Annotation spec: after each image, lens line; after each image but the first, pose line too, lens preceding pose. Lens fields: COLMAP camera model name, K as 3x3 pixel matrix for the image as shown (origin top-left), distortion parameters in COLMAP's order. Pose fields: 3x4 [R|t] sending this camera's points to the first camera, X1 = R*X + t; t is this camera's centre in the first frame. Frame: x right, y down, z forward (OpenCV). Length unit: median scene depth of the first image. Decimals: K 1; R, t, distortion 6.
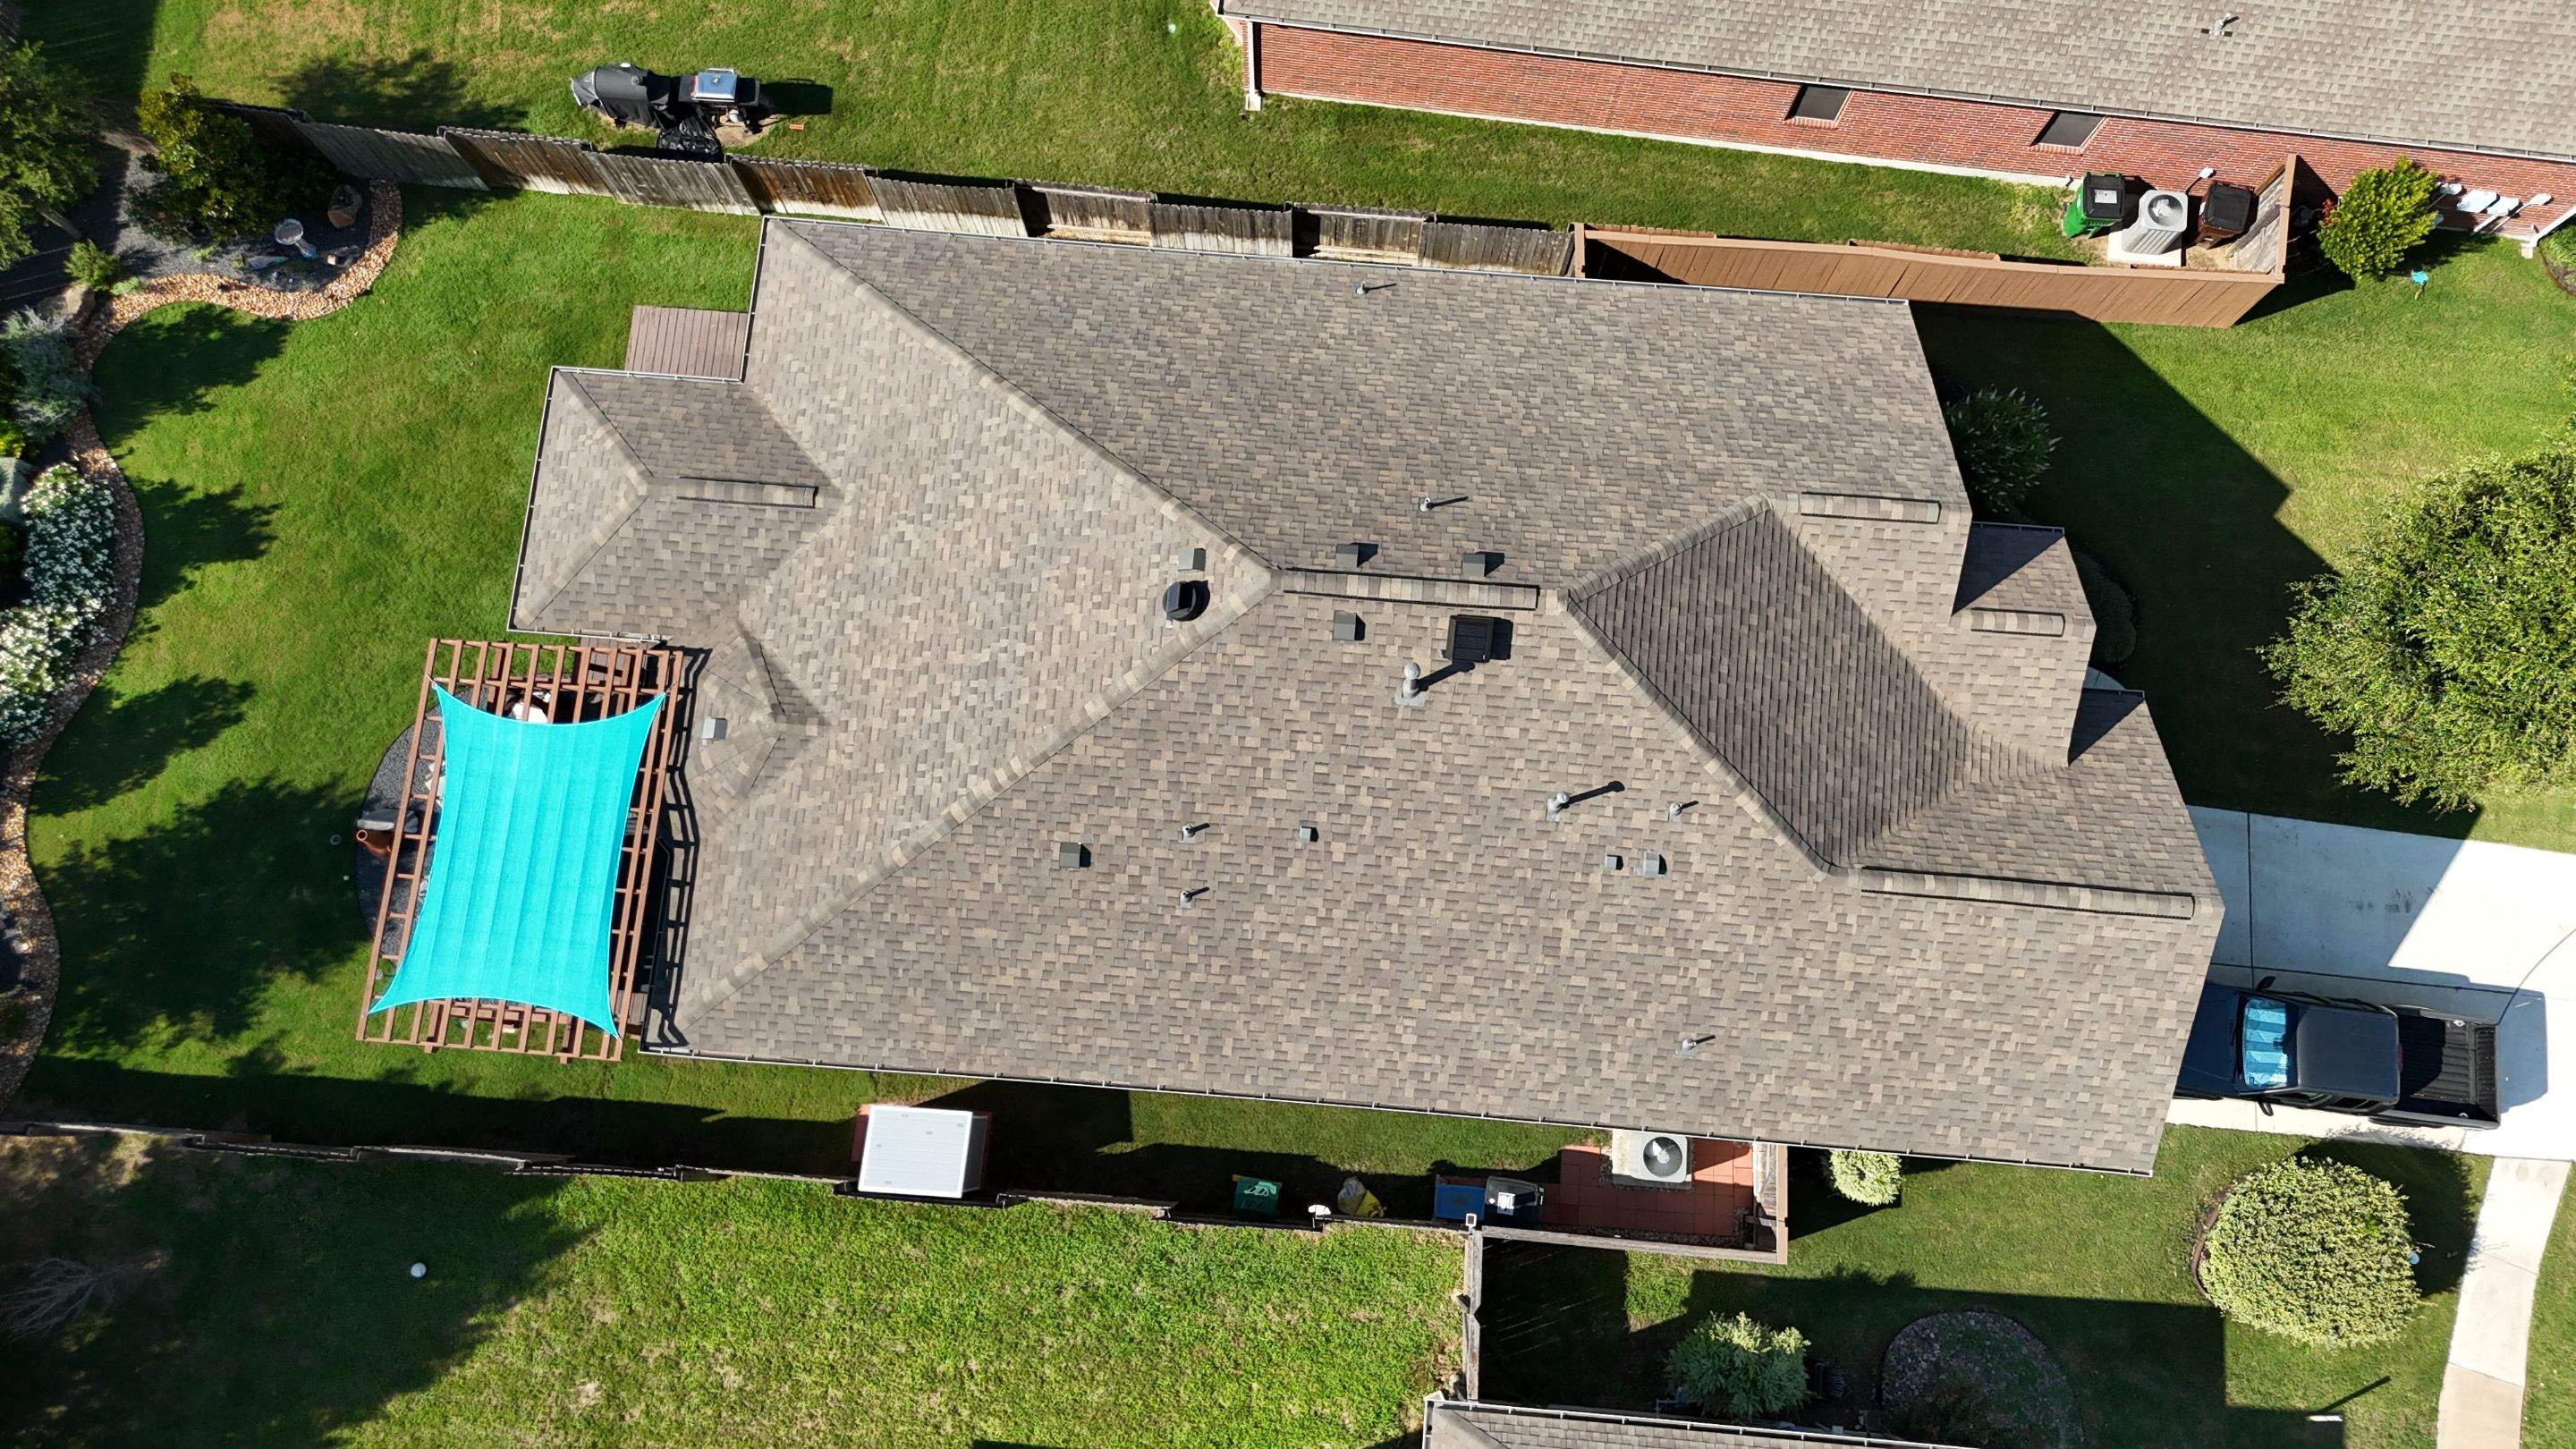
lens RADIAL K [[1901.4, 0, 1289.4], [0, 1901.4, 698.9], [0, 0, 1]] dist [0.075366, -0.075658]
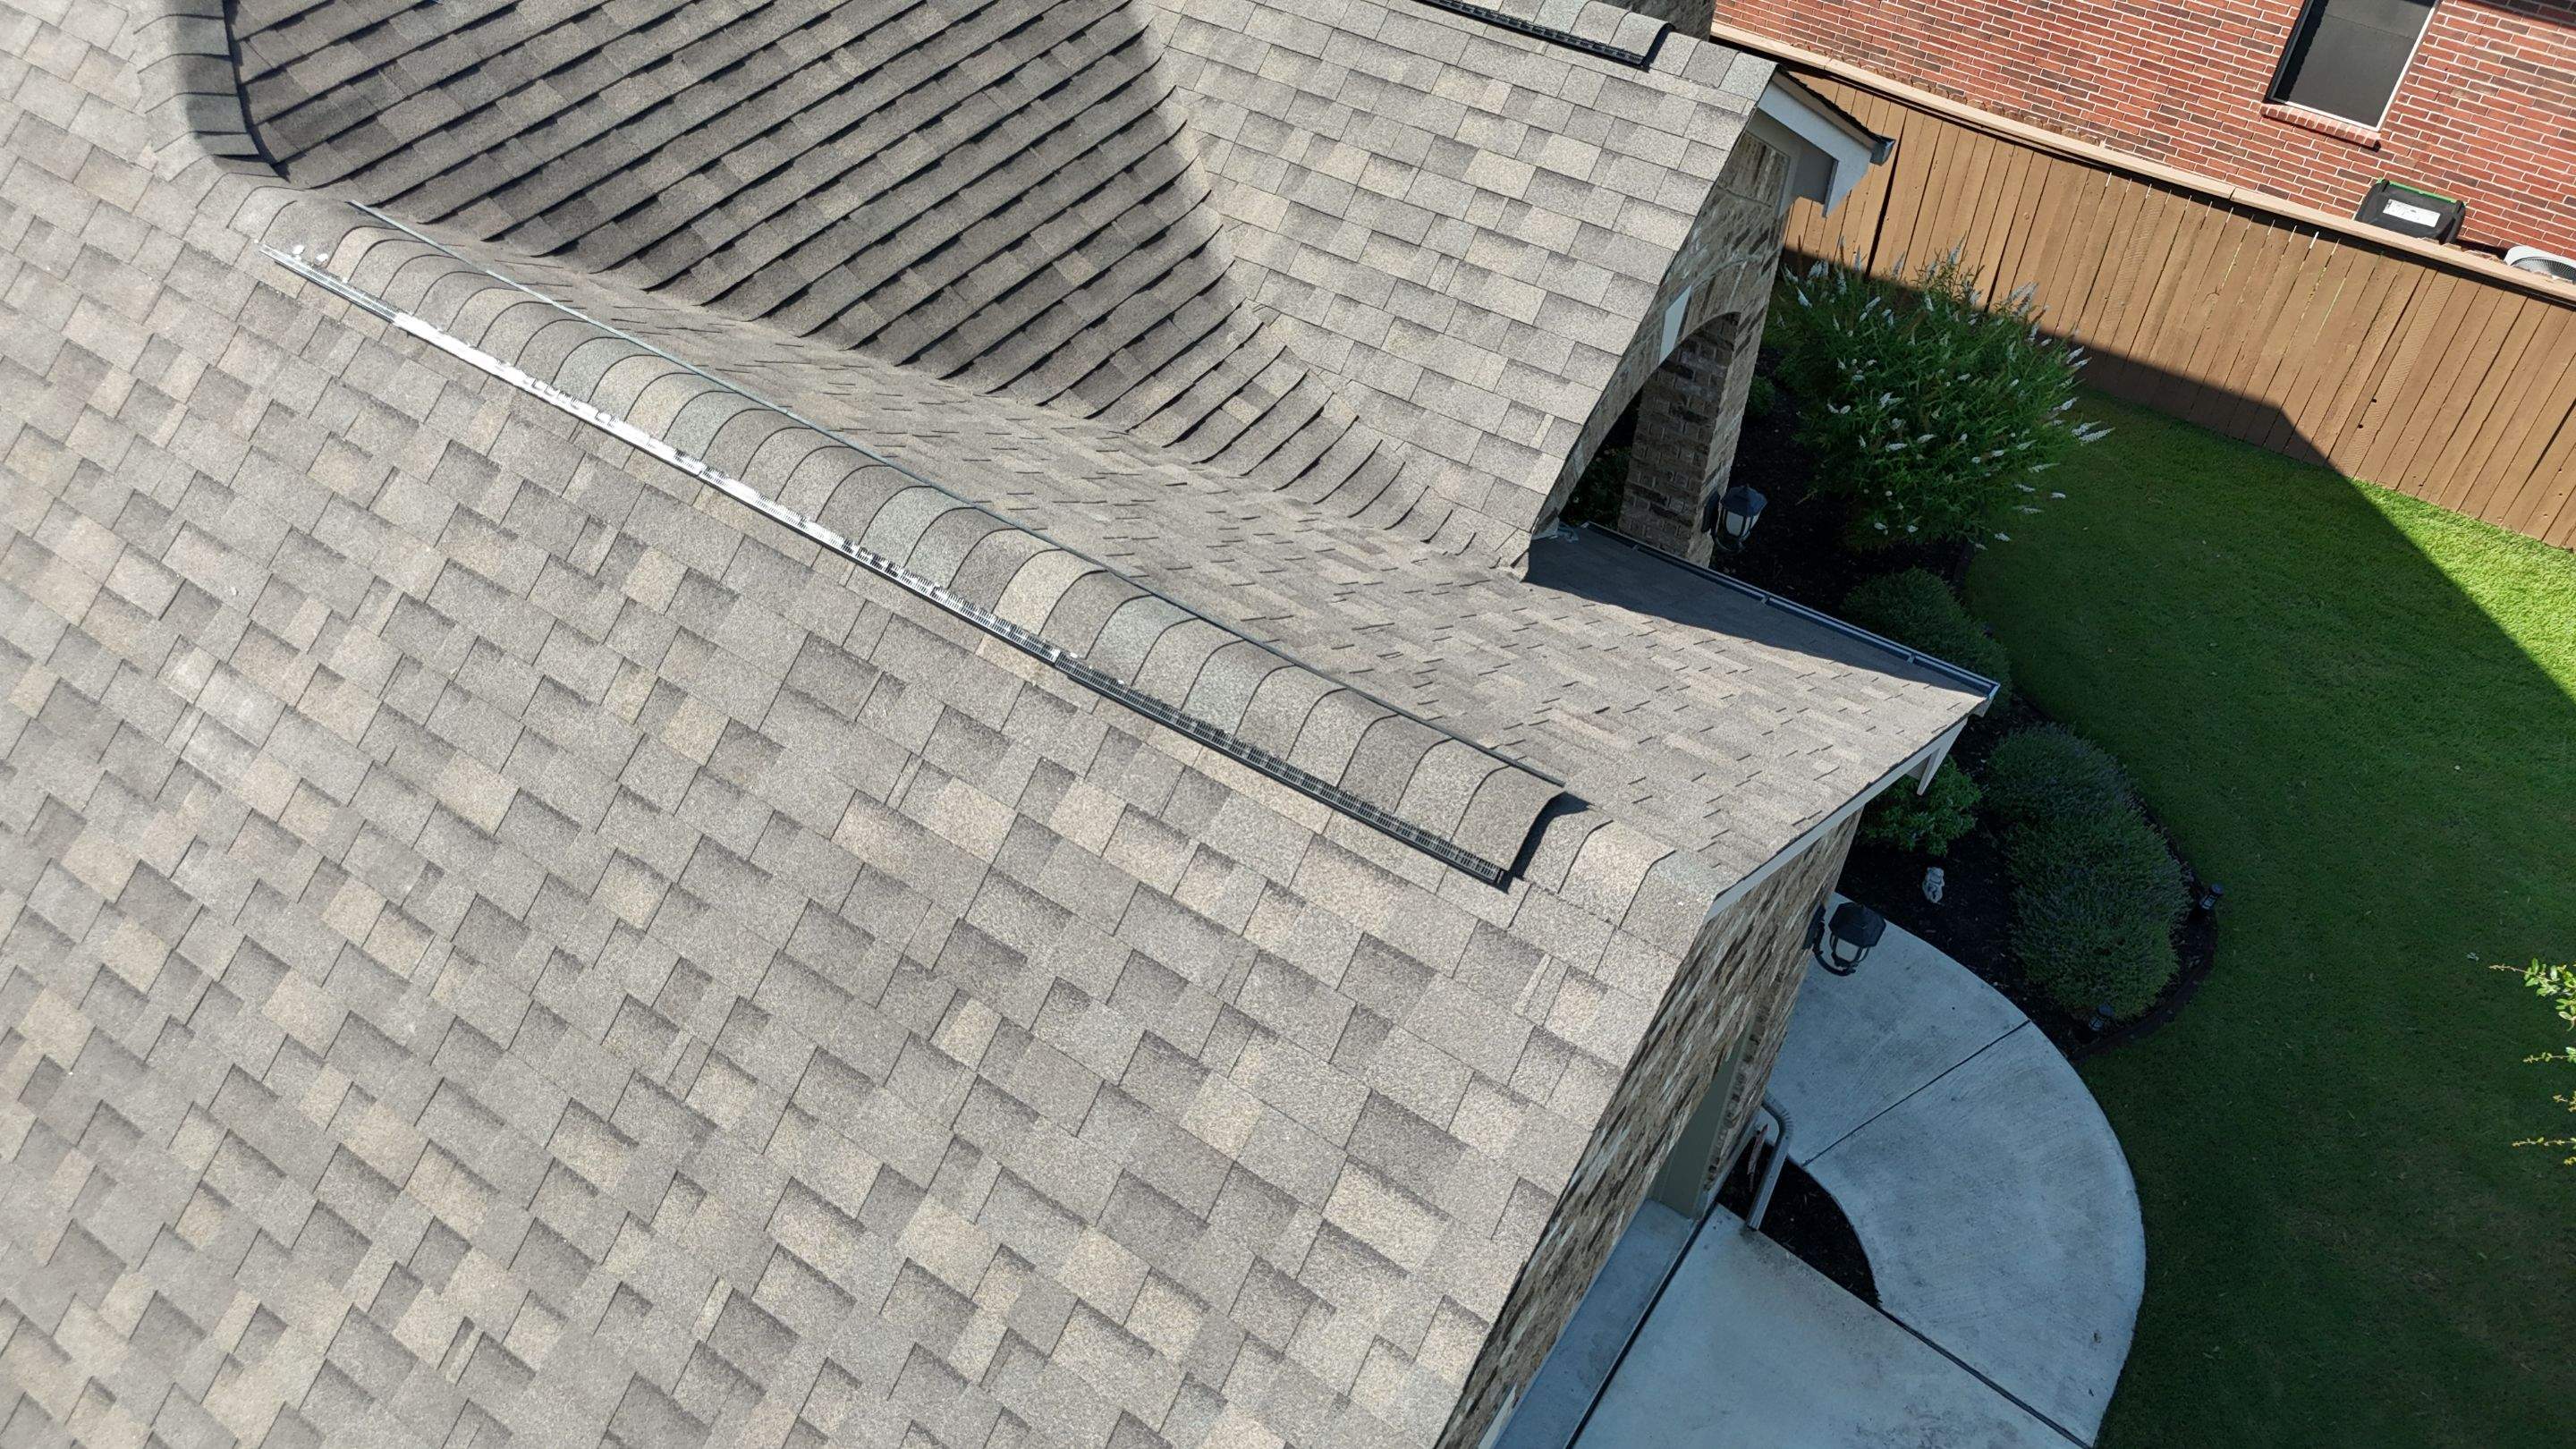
lens RADIAL K [[1901.4, 0, 1300.2], [0, 1901.4, 723.8], [0, 0, 1]] dist [0.075366, -0.075658]
pose [[0.871043, 0.361371, -0.332709, 0.504131], [-0.481340, 0.763009, -0.431426, 0.183162], [0.097955, 0.535937, 0.838556, 0.857953]]
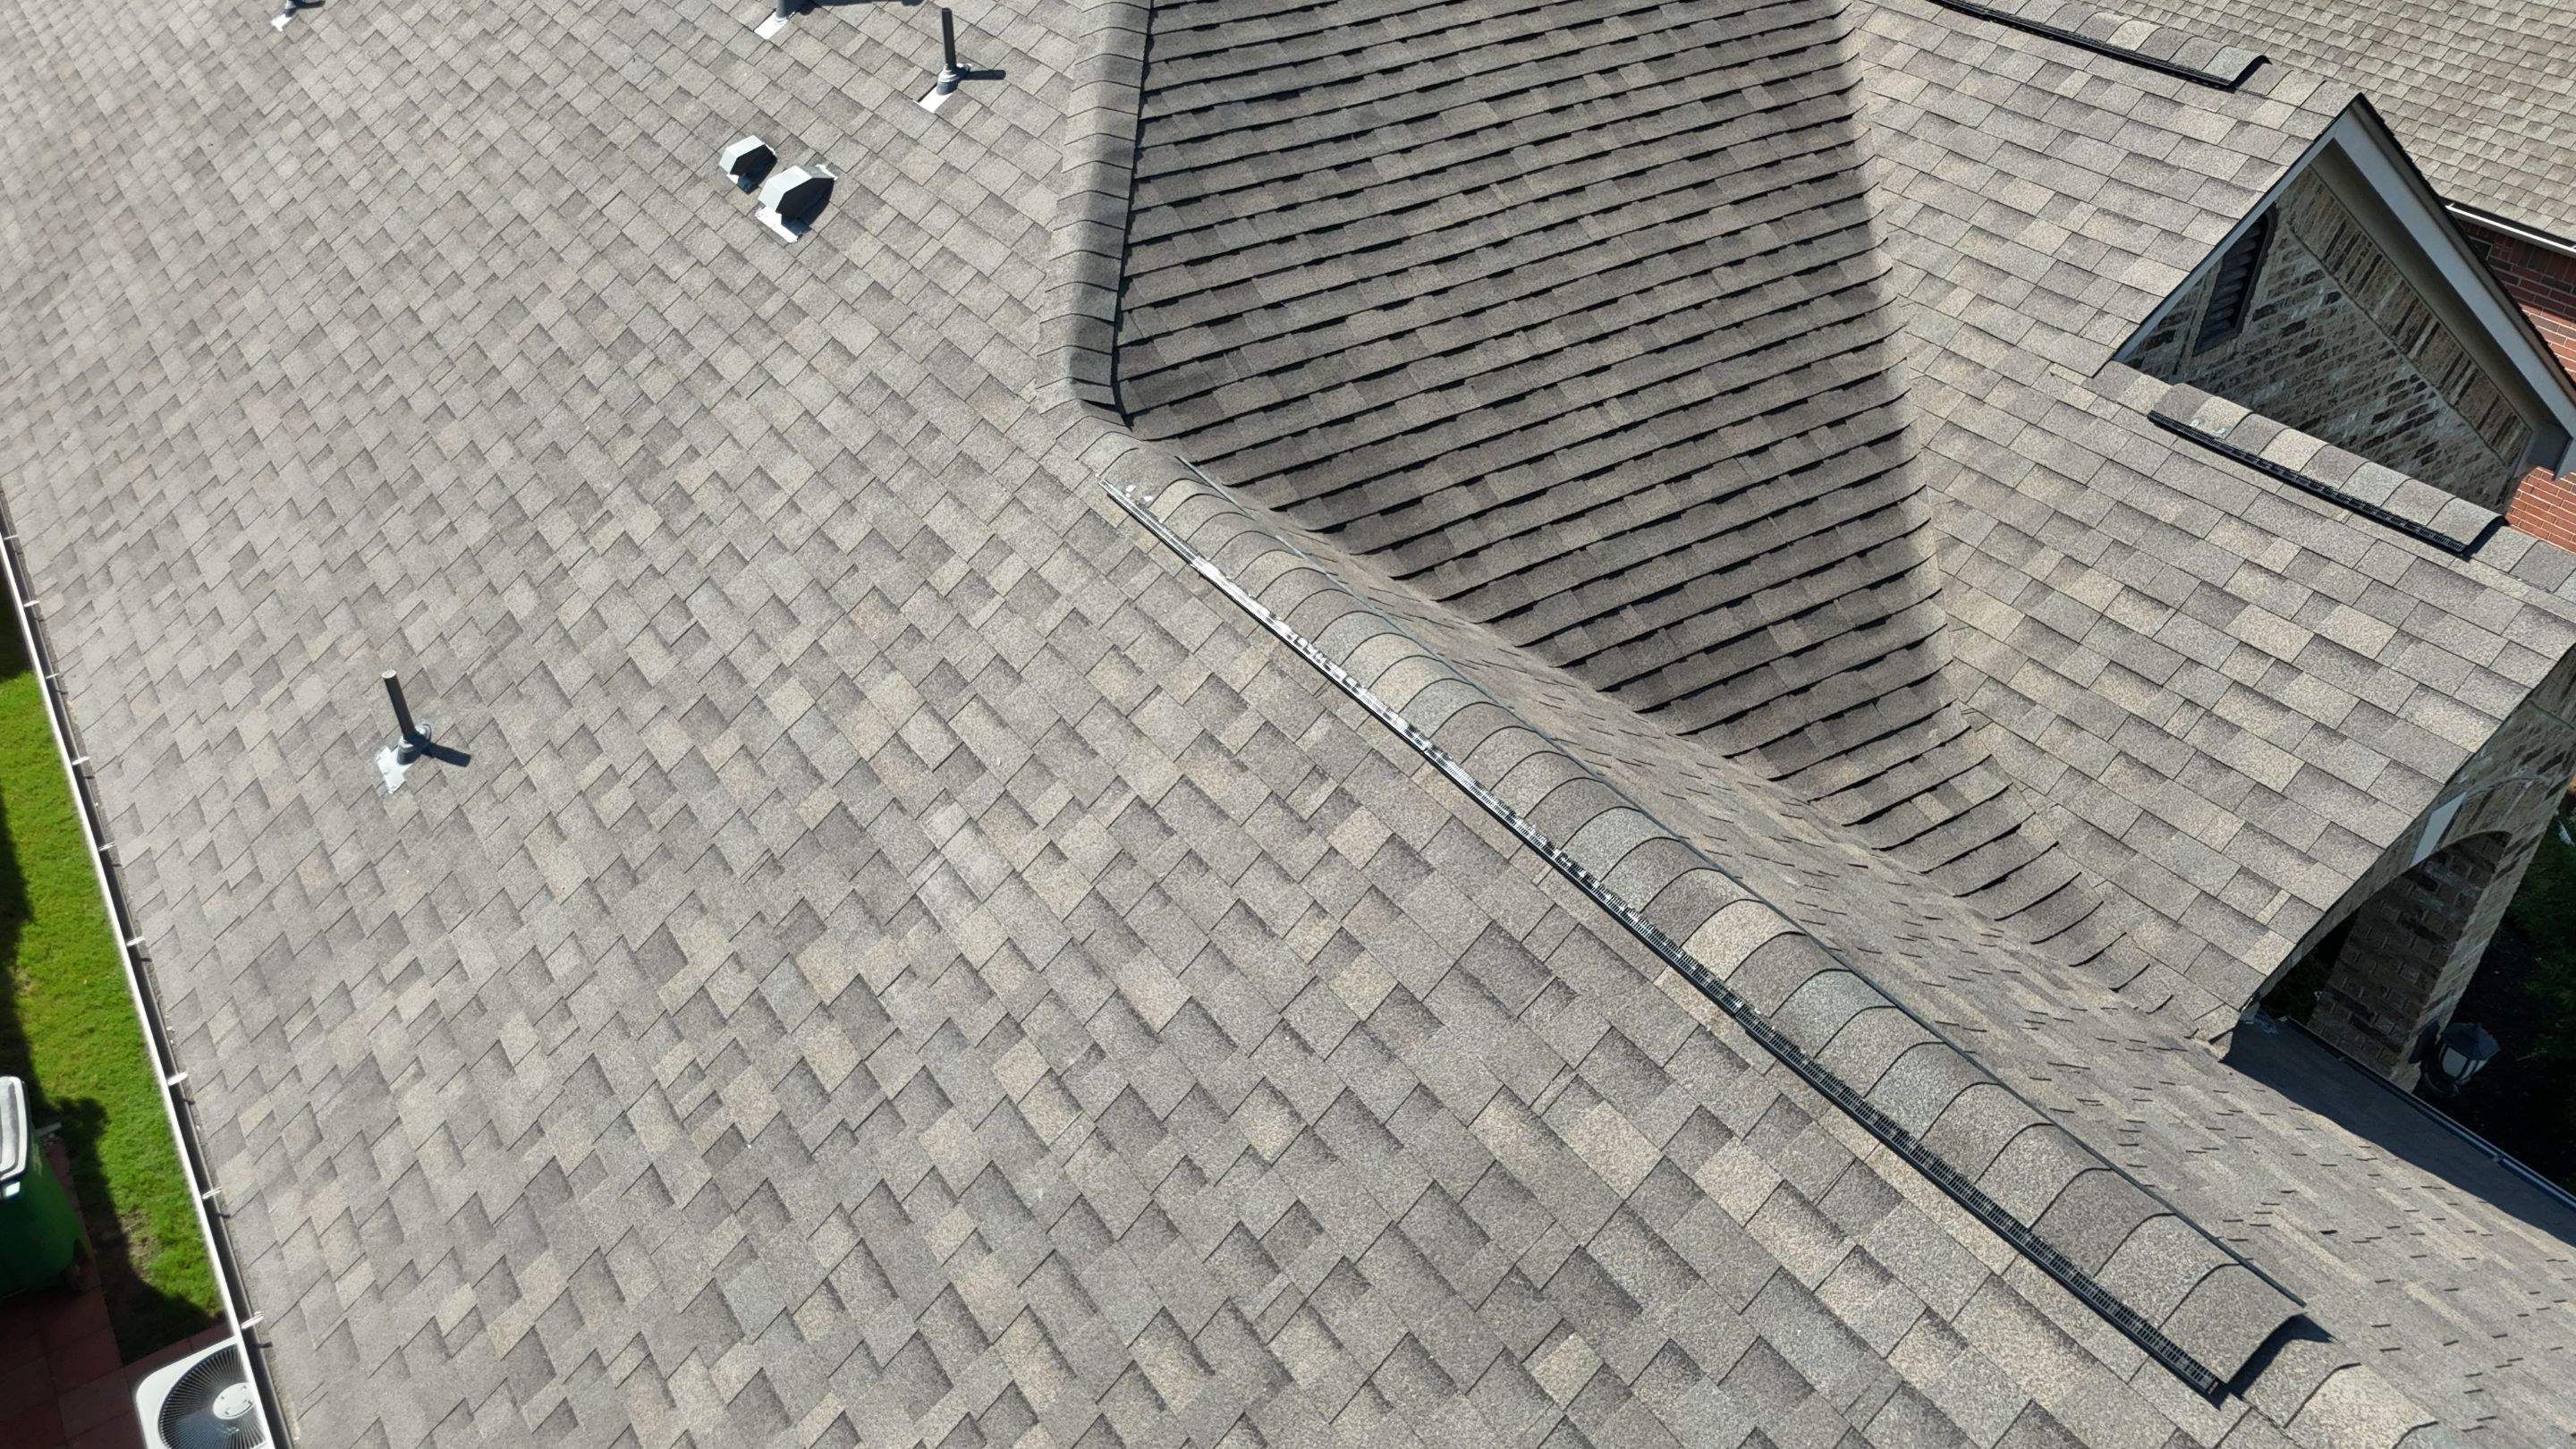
lens RADIAL K [[1901.4, 0, 1293.0], [0, 1901.4, 715.7], [0, 0, 1]] dist [0.075366, -0.075658]
pose [[0.631527, 0.461736, -0.622875, 0.493064], [-0.758661, 0.533784, -0.373507, 0.194628], [0.160019, 0.708431, 0.687401, 0.856337]]
